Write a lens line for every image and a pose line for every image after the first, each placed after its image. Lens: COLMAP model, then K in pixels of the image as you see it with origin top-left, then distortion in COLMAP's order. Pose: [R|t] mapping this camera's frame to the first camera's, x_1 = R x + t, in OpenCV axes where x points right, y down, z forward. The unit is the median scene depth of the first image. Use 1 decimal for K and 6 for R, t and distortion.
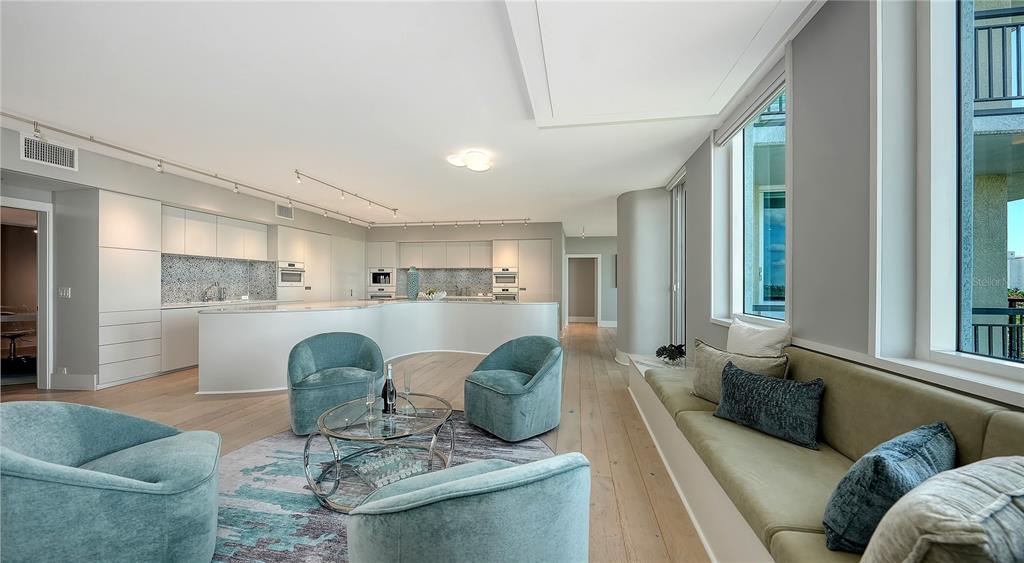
lens RADIAL K [[357.9, 0, 512.0], [0, 357.9, 281.5], [0, 0, 1]] dist [-0.000485, -0.000071]
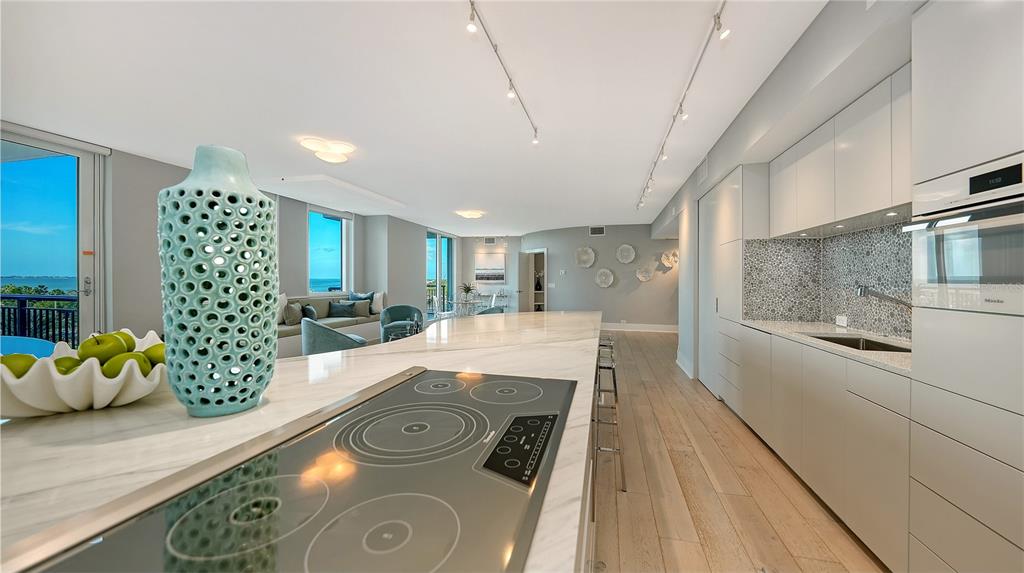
lens RADIAL K [[366.6, 0, 517.7], [0, 366.6, 282.0], [0, 0, 1]] dist [-0.000109, -0.000183]
pose [[-0.998696, -0.013088, 0.049343, -0.373723], [-0.013058, 0.999914, 0.000930, 0.002322], [-0.049351, 0.000285, -0.998781, 1.131914]]
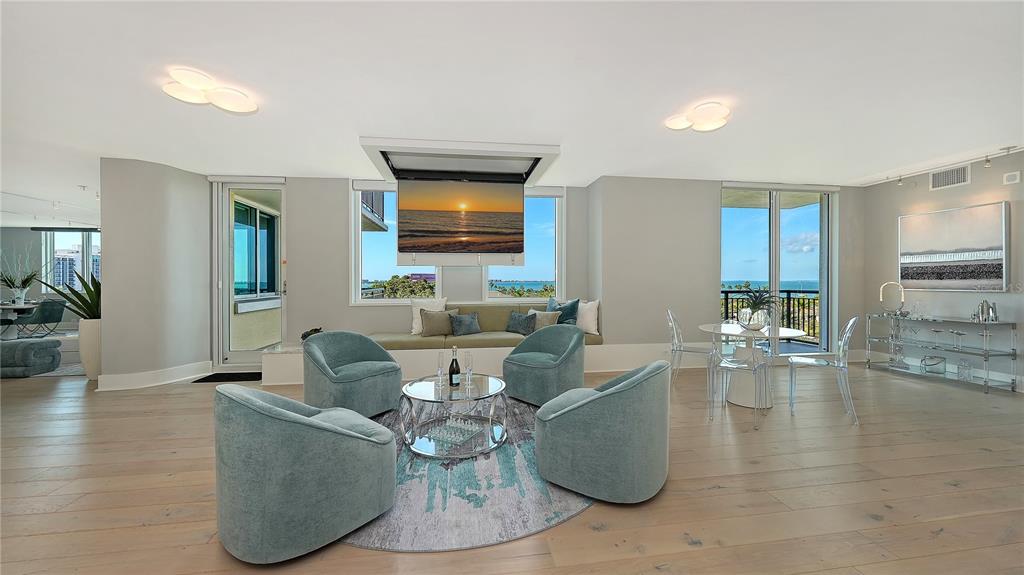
lens RADIAL K [[380.8, 0, 510.4], [0, 380.8, 286.1], [0, 0, 1]] dist [-0.000781, -0.000229]
pose [[-0.323771, -0.015701, 0.946005, -0.551445], [-0.003602, 0.999876, 0.015362, 0.001345], [-0.946129, 0.001566, -0.323787, 0.418784]]
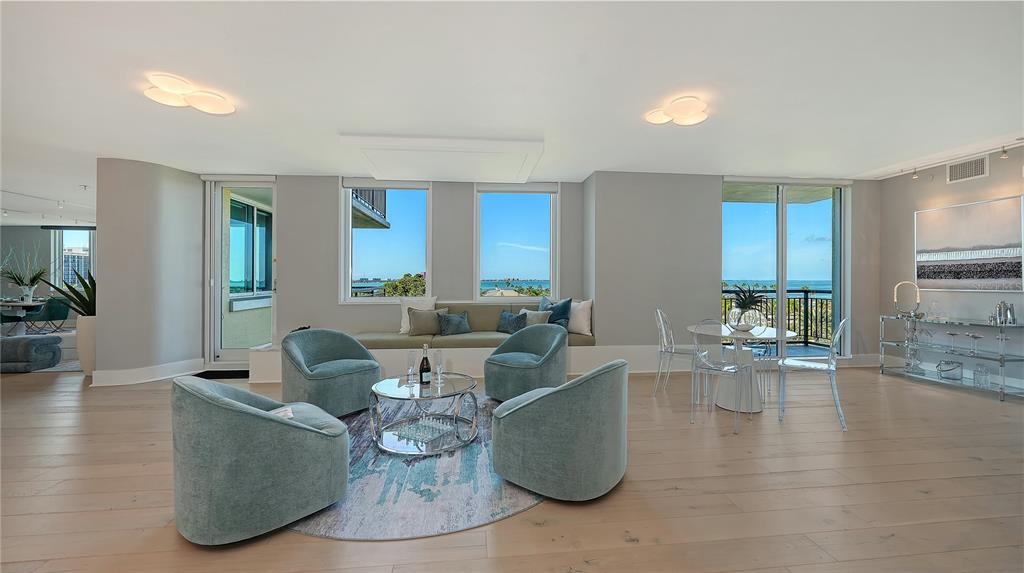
lens RADIAL K [[402.3, 0, 512.6], [0, 402.3, 283.0], [0, 0, 1]] dist [-0.001800, 0.000079]
pose [[-0.283453, -0.010715, 0.958926, -0.588467], [-0.005682, 0.999939, 0.009493, 0.001864], [-0.958969, -0.002758, -0.283496, 0.372769]]
